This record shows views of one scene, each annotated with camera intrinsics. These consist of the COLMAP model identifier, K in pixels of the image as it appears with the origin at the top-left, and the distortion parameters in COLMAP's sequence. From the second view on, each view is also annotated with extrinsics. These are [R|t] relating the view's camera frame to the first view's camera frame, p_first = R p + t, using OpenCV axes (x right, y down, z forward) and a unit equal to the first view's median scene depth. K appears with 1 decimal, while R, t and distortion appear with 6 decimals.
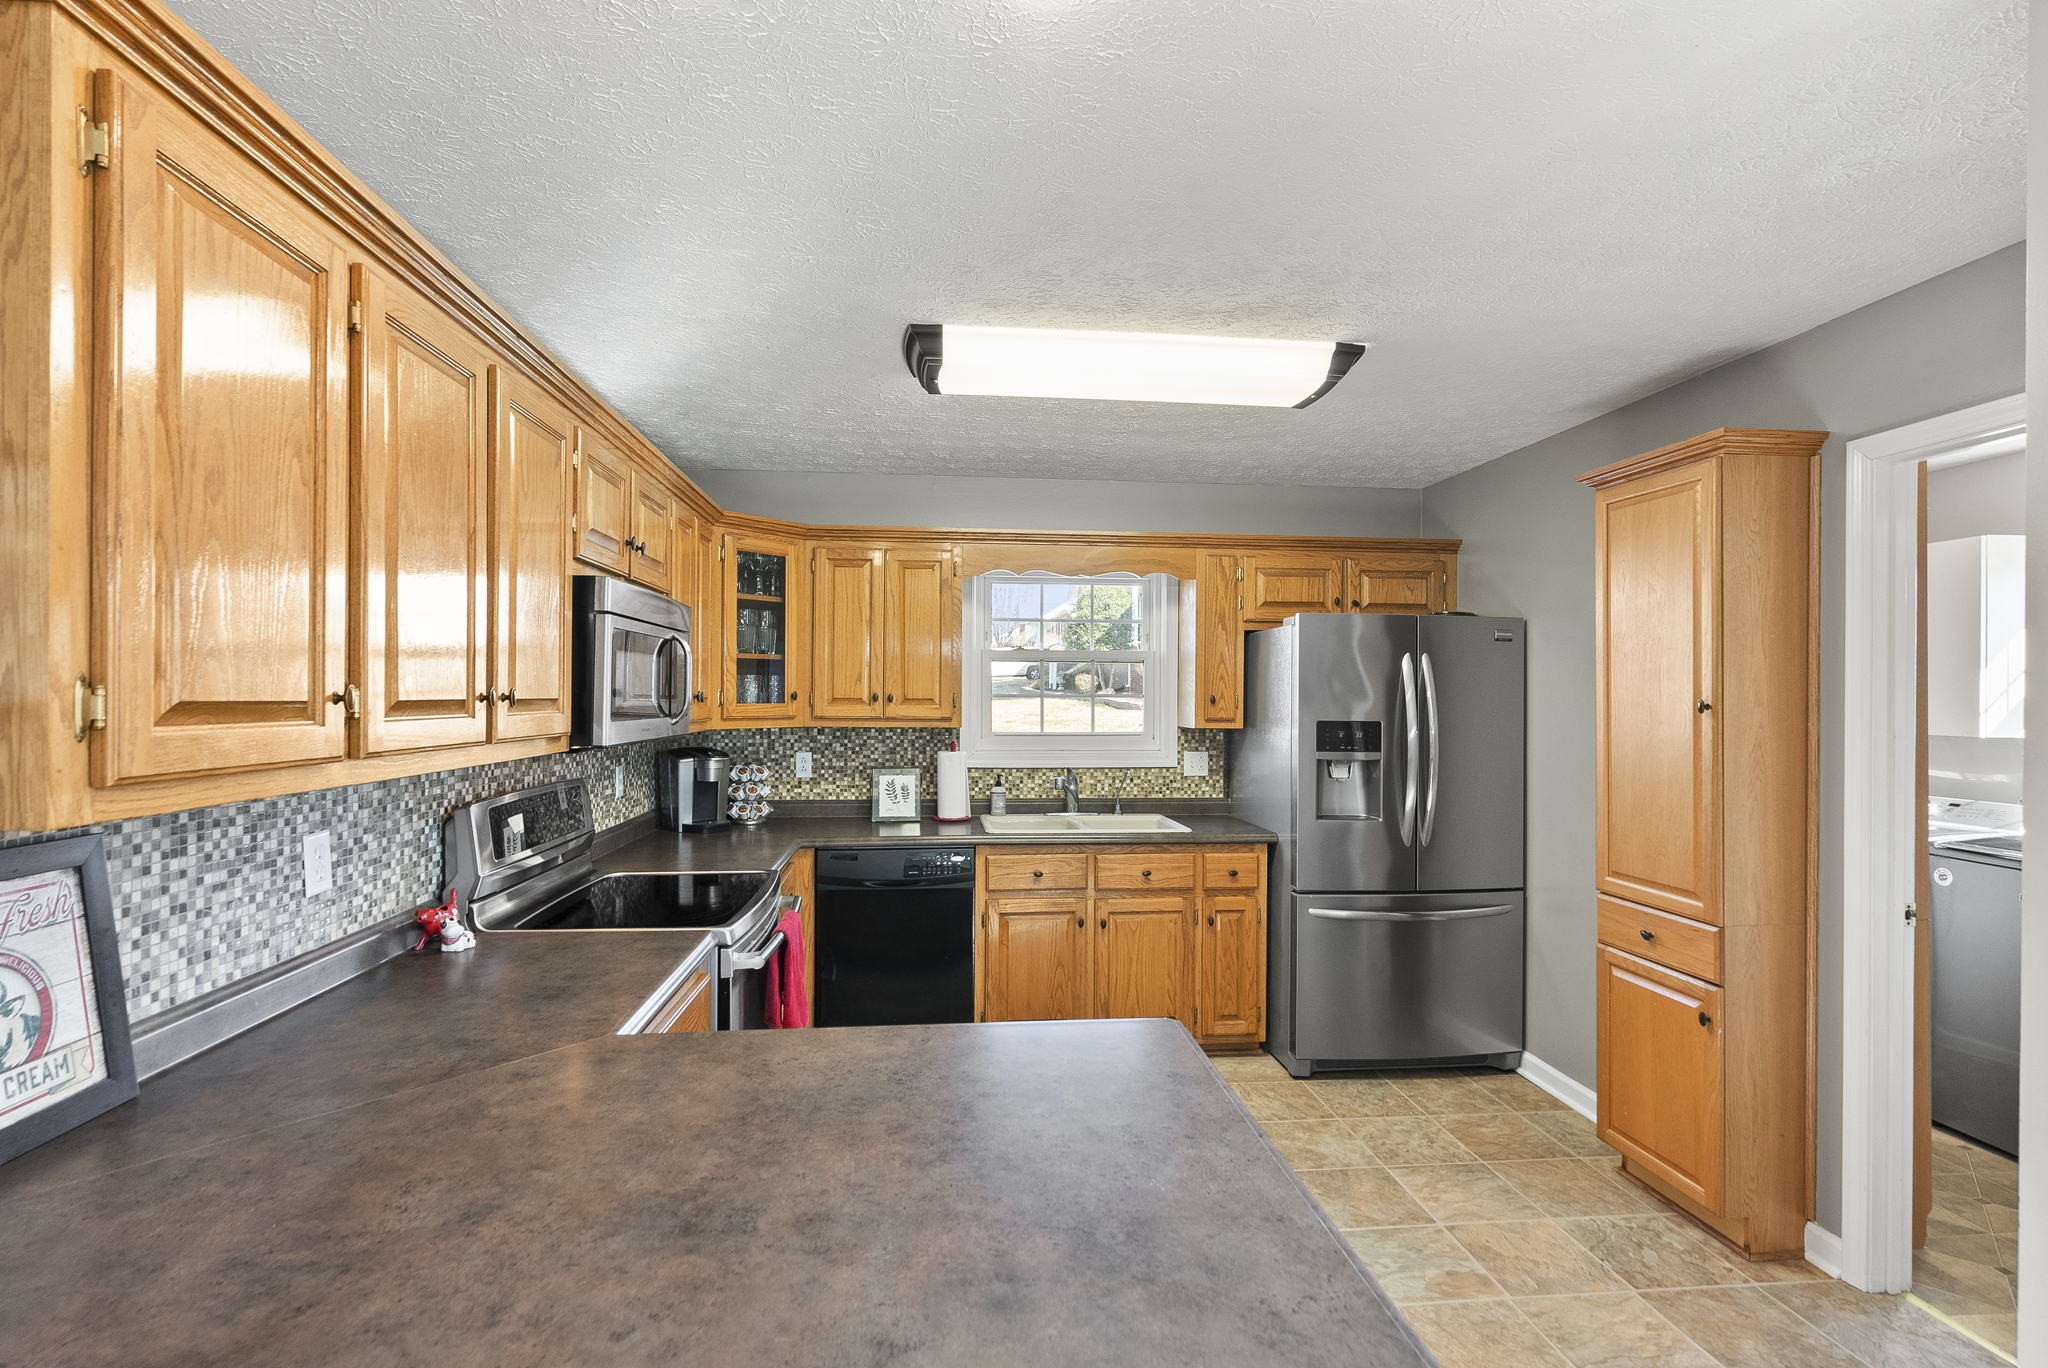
lens RADIAL K [[955.7, 0, 1024.7], [0, 955.7, 697.0], [0, 0, 1]] dist [0.000418, 0.001290]
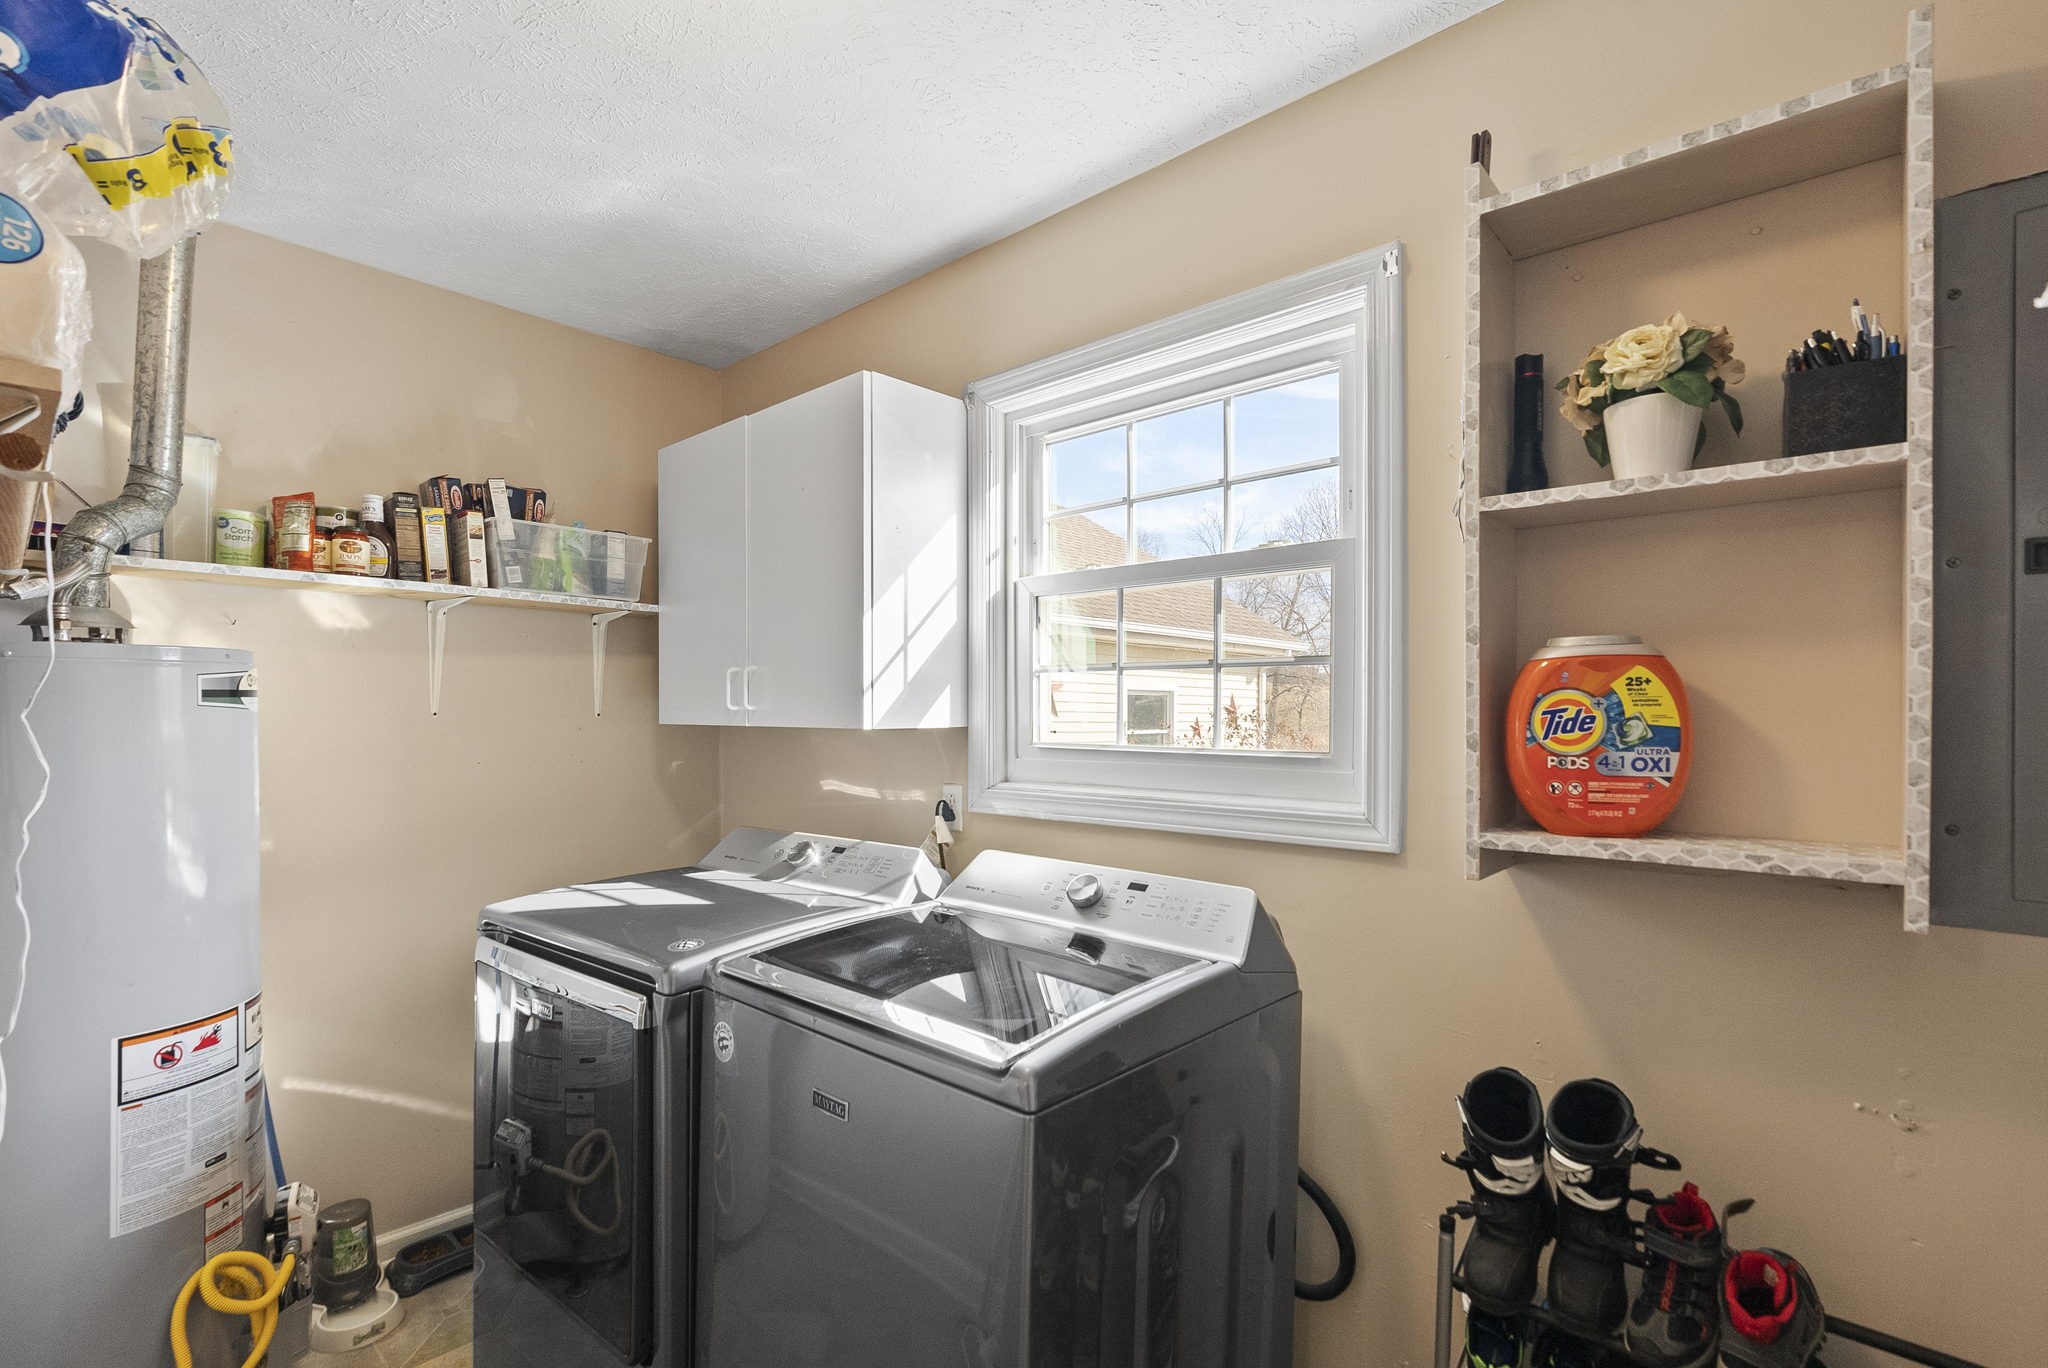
lens RADIAL K [[955.7, 0, 1024.6], [0, 955.7, 697.4], [0, 0, 1]] dist [0.000418, 0.001290]
pose [[0.744529, 0.001478, 0.667589, 0.638460], [0.008593, 0.999893, -0.011797, 0.028373], [-0.667535, 0.014519, 0.744437, 0.478264]]
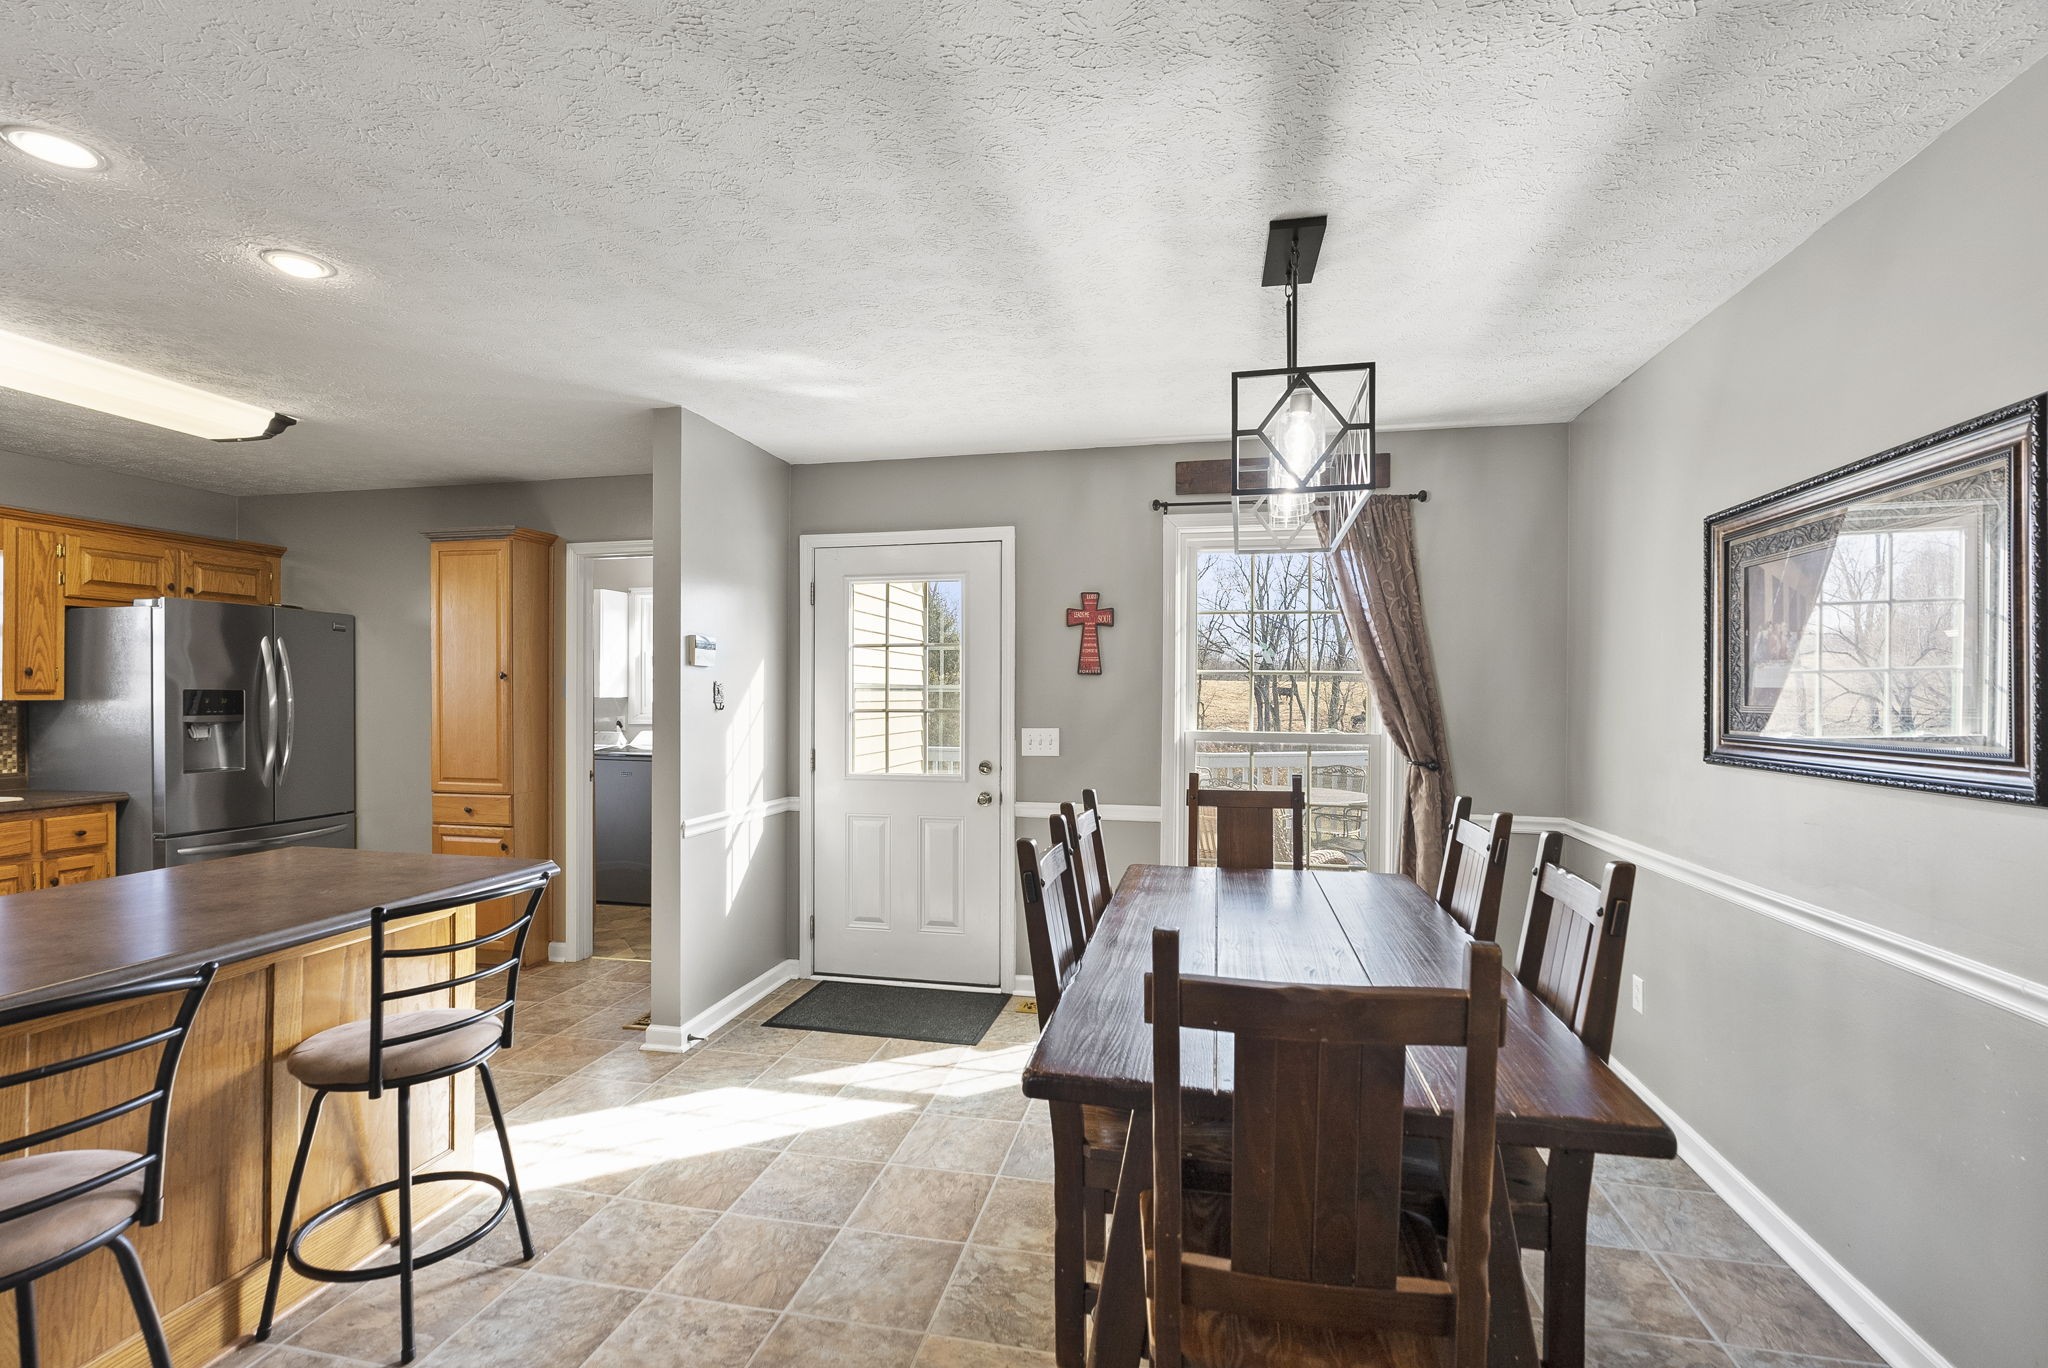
lens RADIAL K [[955.7, 0, 1033.4], [0, 955.7, 688.1], [0, 0, 1]] dist [0.000418, 0.001290]
pose [[0.304489, -0.000375, 0.952516, -0.477474], [0.003096, 0.999995, -0.000596, 0.025952], [-0.952511, 0.003130, 0.304488, -0.343174]]
